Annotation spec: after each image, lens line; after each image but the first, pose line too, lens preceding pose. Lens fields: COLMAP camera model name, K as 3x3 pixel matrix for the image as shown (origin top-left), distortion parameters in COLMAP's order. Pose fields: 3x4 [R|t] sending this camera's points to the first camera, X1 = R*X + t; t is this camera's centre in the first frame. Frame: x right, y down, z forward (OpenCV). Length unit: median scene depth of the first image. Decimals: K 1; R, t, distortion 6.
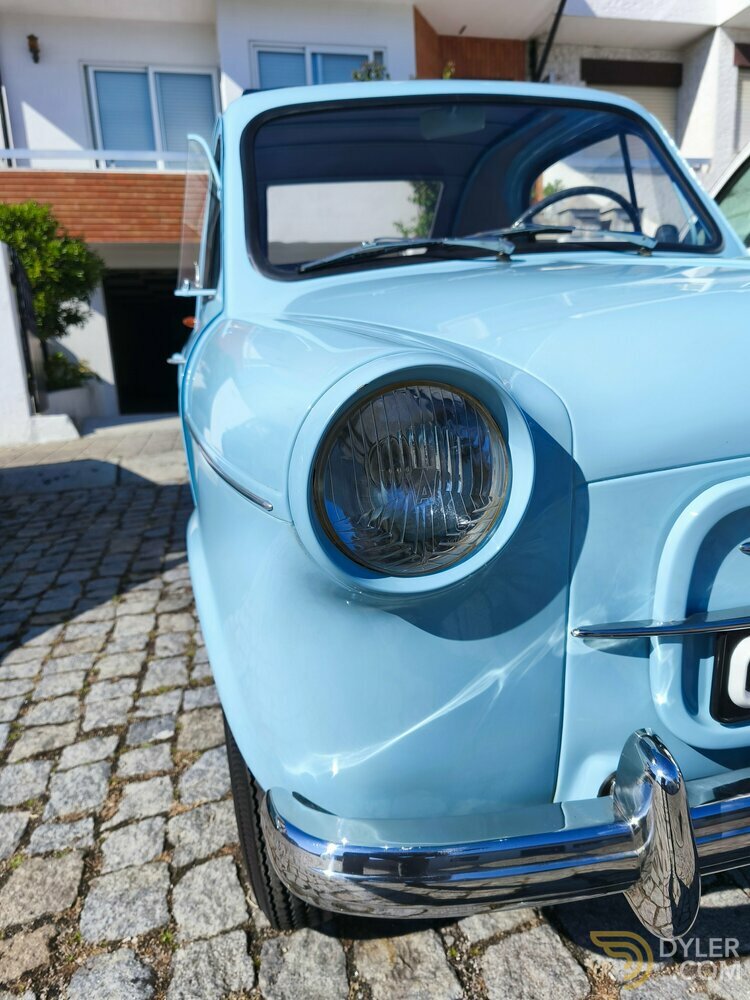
lens RADIAL K [[666.4, 0, 375.0], [0, 666.4, 500.0], [0, 0, 1]] dist [0.071247, -0.074439]
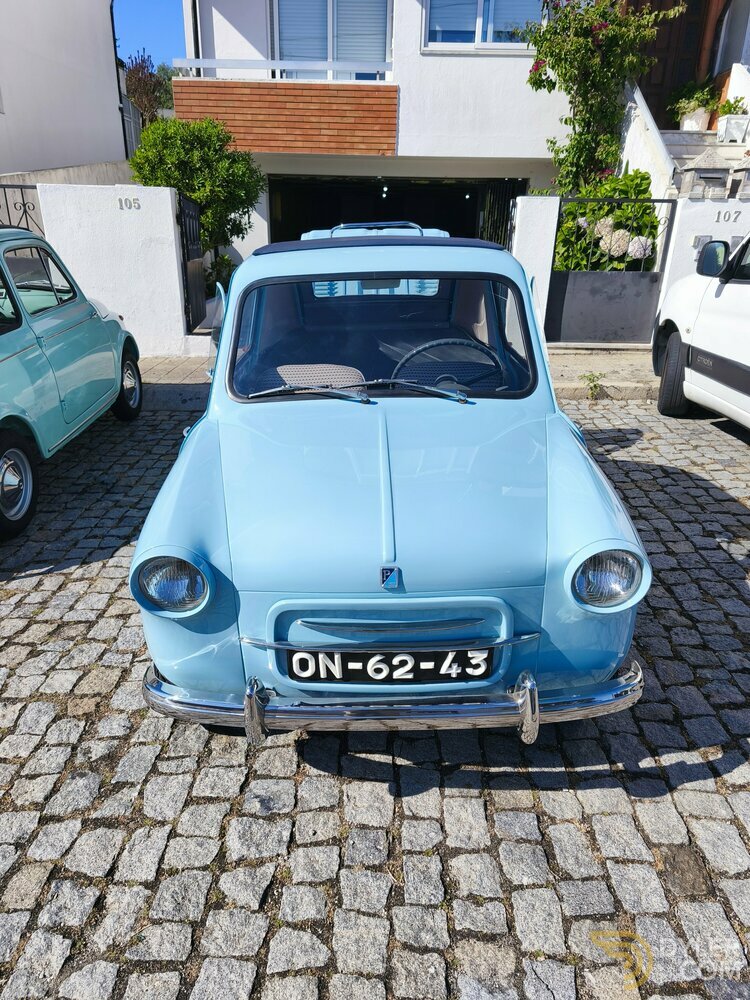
lens RADIAL K [[666.4, 0, 375.0], [0, 666.4, 500.0], [0, 0, 1]] dist [0.071247, -0.074439]
pose [[0.962013, 0.161458, -0.220143, 0.202828], [-0.118440, 0.973362, 0.196310, -0.143581], [0.245974, -0.162779, 0.955510, -0.208568]]
